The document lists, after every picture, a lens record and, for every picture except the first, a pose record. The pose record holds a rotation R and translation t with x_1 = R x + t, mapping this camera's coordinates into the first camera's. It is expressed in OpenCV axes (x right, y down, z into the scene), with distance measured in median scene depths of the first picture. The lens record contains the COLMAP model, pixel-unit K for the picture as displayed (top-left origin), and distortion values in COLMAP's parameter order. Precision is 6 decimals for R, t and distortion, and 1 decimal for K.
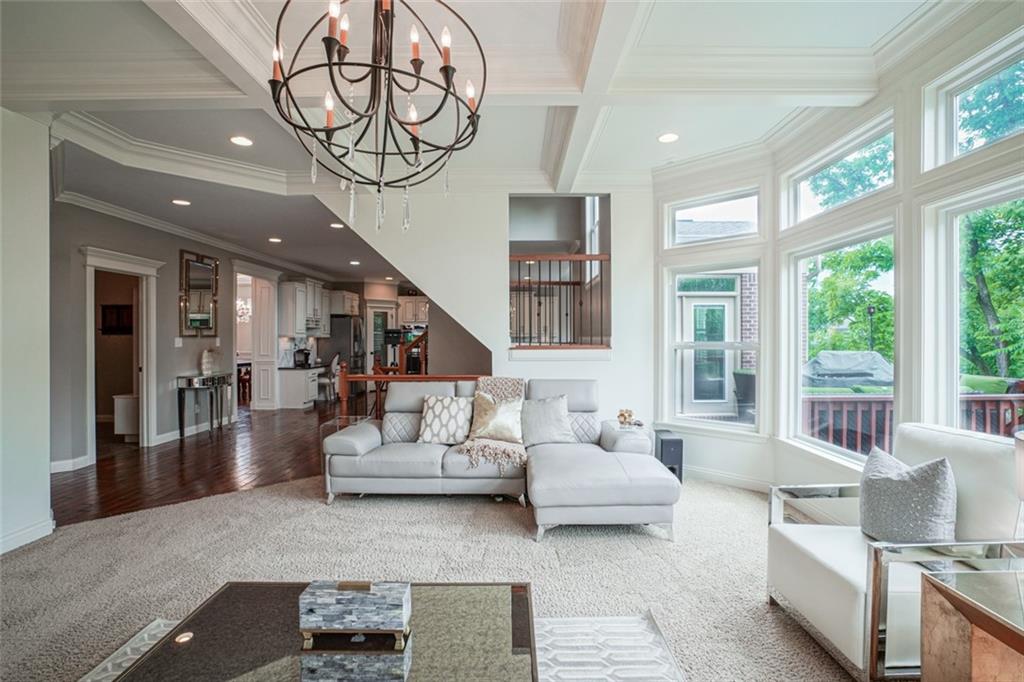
lens RADIAL K [[483.3, 0, 513.5], [0, 483.3, 338.6], [0, 0, 1]] dist [-0.049539, 0.018768]
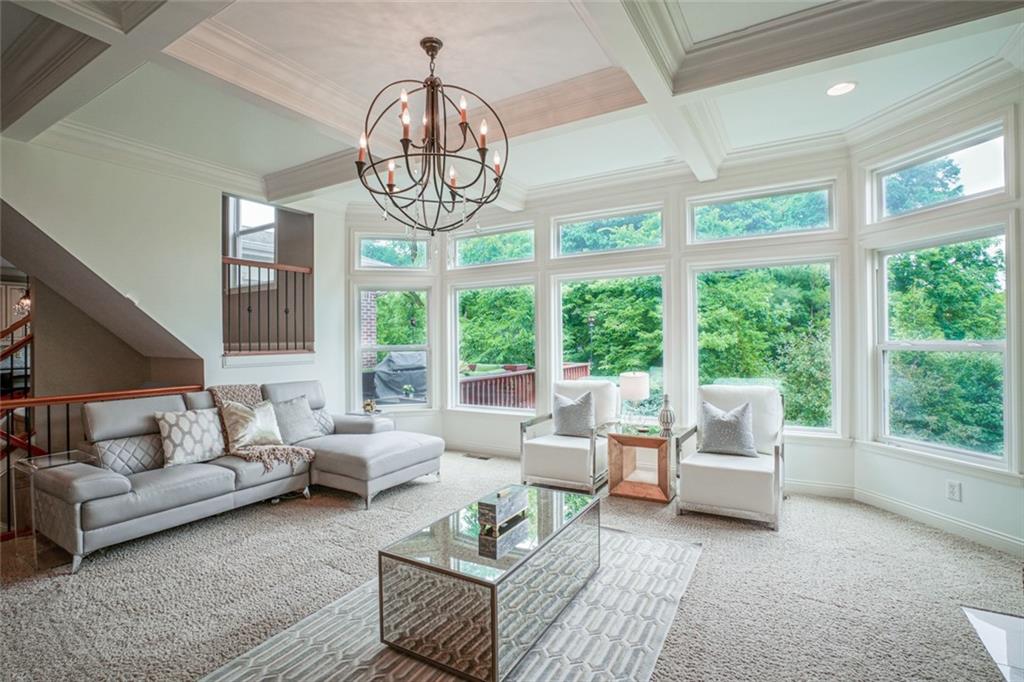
lens RADIAL K [[483.3, 0, 509.2], [0, 483.3, 342.3], [0, 0, 1]] dist [-0.049539, 0.018768]
pose [[0.512135, -0.006353, 0.858882, -0.639296], [0.012263, 0.999925, 0.000084, 0.003117], [-0.858818, 0.010489, 0.512174, 0.054227]]
